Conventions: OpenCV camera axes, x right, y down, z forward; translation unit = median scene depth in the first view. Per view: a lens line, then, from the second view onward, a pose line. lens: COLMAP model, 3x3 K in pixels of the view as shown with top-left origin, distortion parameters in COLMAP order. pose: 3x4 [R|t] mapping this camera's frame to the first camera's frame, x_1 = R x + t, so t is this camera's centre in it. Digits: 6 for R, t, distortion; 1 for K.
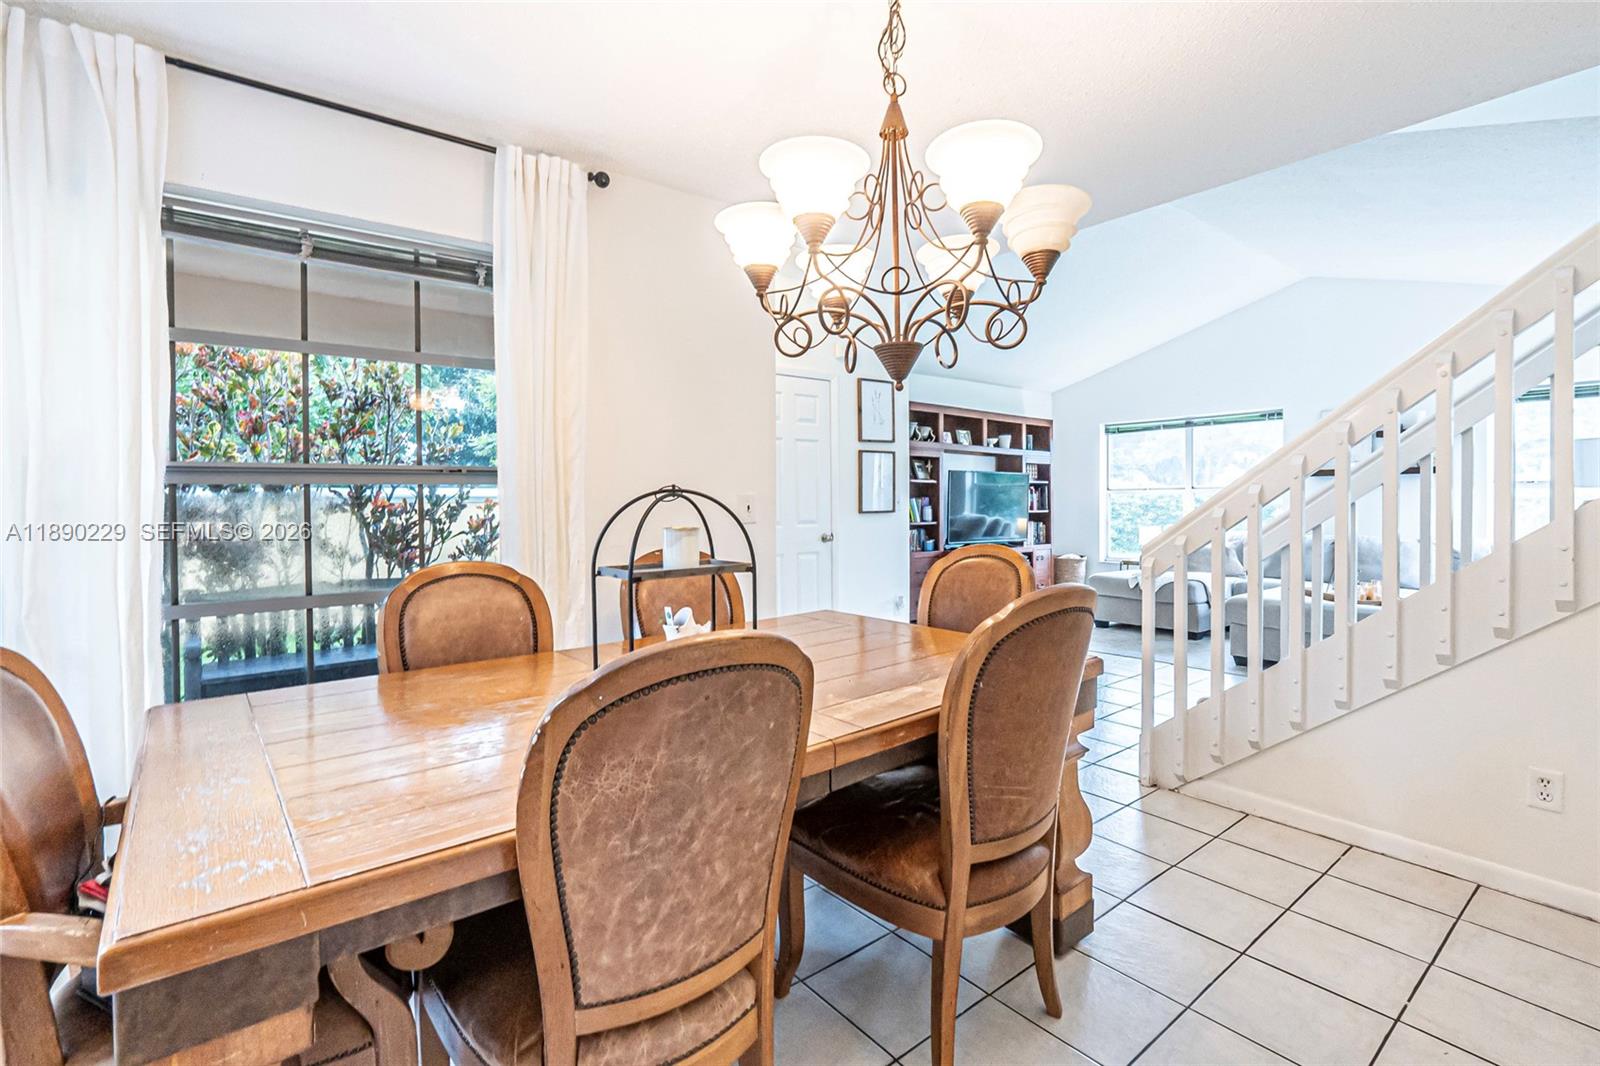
lens RADIAL K [[746.6, 0, 800.0], [0, 746.6, 533.0], [0, 0, 1]] dist [-0.001979, -0.000190]
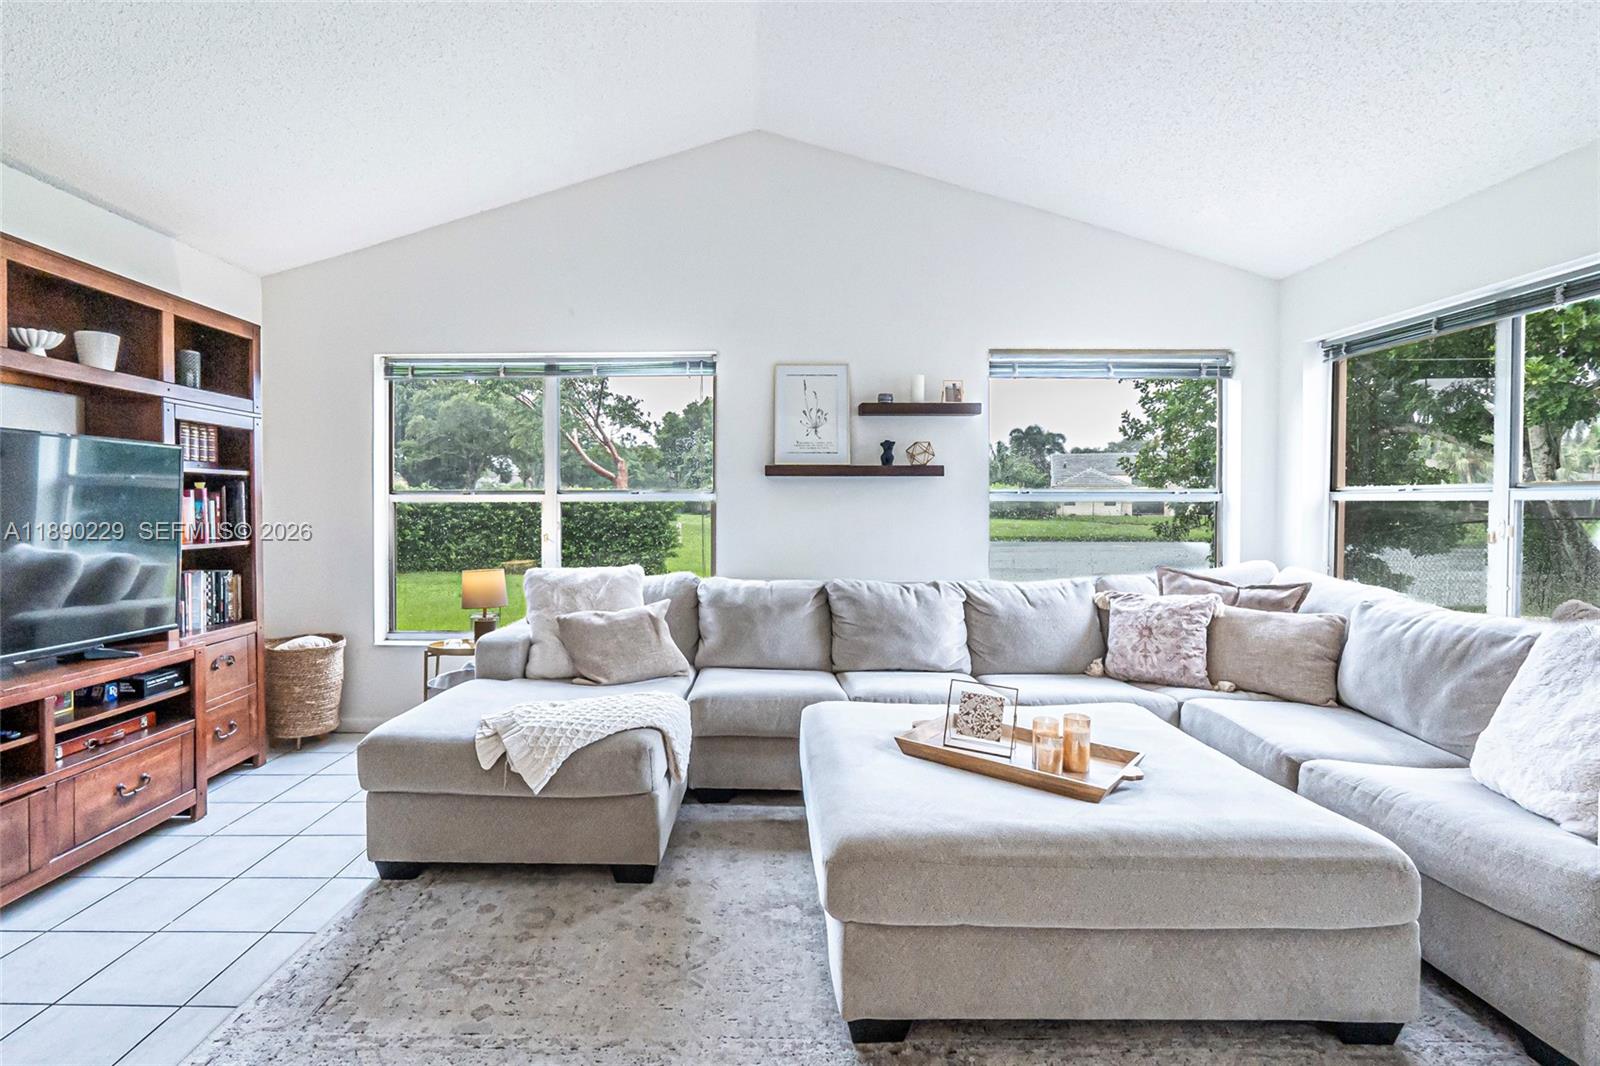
lens RADIAL K [[787.6, 0, 746.2], [0, 787.6, 510.9], [0, 0, 1]] dist [-0.002575, -0.000254]
pose [[0.663317, 0.002730, 0.748334, 0.195010], [0.023219, 0.999437, -0.024226, -0.030949], [-0.747978, 0.033445, 0.662880, 0.518746]]
